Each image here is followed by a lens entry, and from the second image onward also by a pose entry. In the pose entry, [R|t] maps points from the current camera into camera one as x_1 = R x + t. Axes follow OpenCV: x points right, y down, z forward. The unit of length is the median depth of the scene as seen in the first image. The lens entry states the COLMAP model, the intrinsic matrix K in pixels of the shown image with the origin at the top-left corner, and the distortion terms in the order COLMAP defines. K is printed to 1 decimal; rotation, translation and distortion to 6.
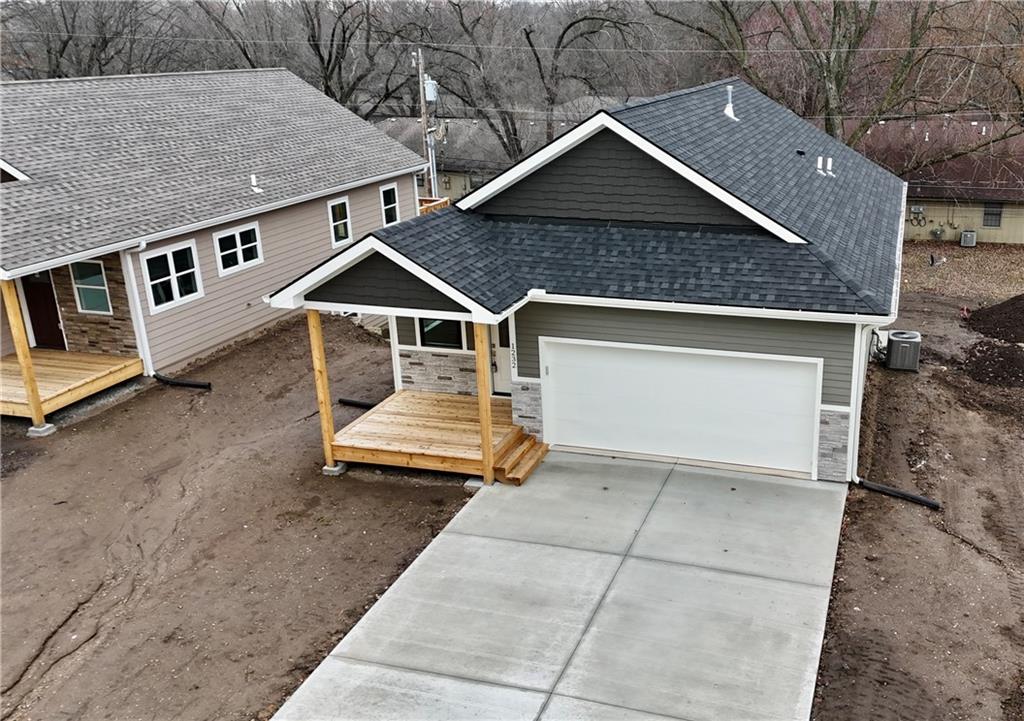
lens RADIAL K [[944.2, 0, 648.6], [0, 944.2, 356.2], [0, 0, 1]] dist [0.050144, 0.000000]
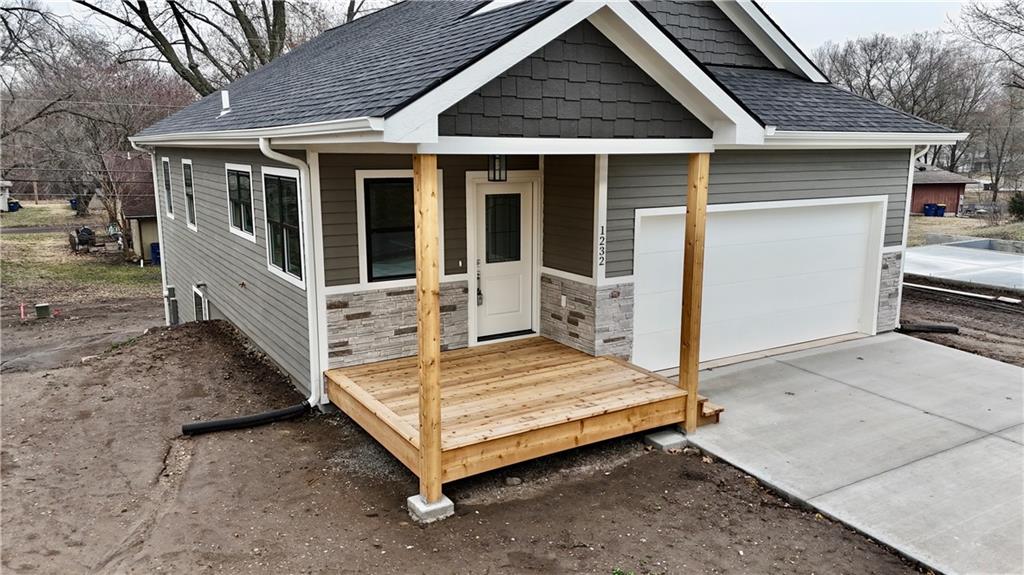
lens RADIAL K [[752.9, 0, 515.3], [0, 752.9, 286.9], [0, 0, 1]] dist [0.055305, -0.038848]
pose [[0.685303, -0.126947, 0.717108, -0.597192], [0.229086, 0.972280, -0.046807, 0.040125], [-0.691288, 0.196357, 0.695388, 0.724860]]
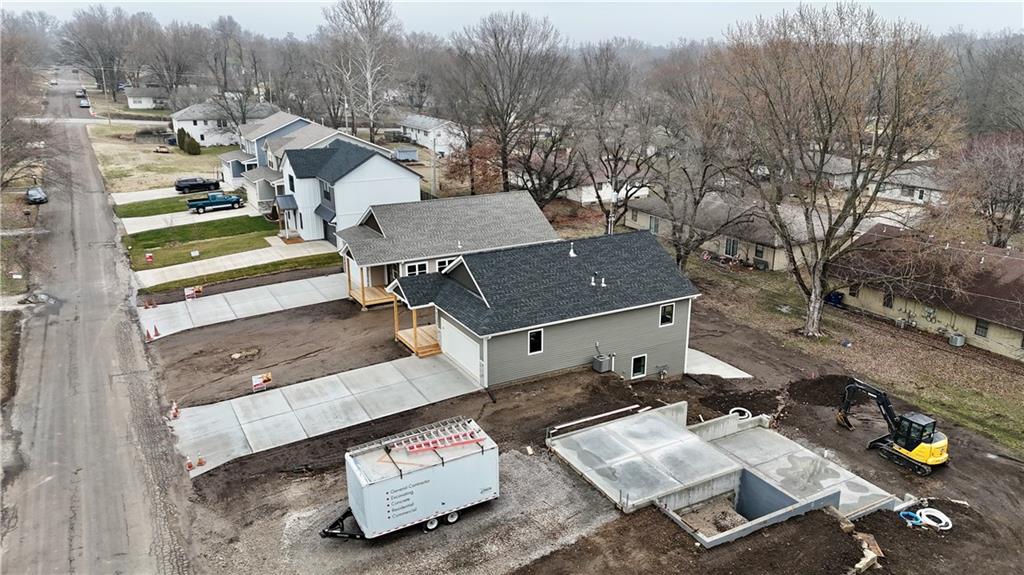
lens RADIAL K [[752.9, 0, 511.9], [0, 752.9, 269.1], [0, 0, 1]] dist [0.055305, -0.038848]
pose [[0.691088, 0.200498, -0.694405, 1.893598], [-0.233910, 0.971093, 0.047595, -0.375754], [0.683874, 0.129536, 0.718009, -0.740139]]
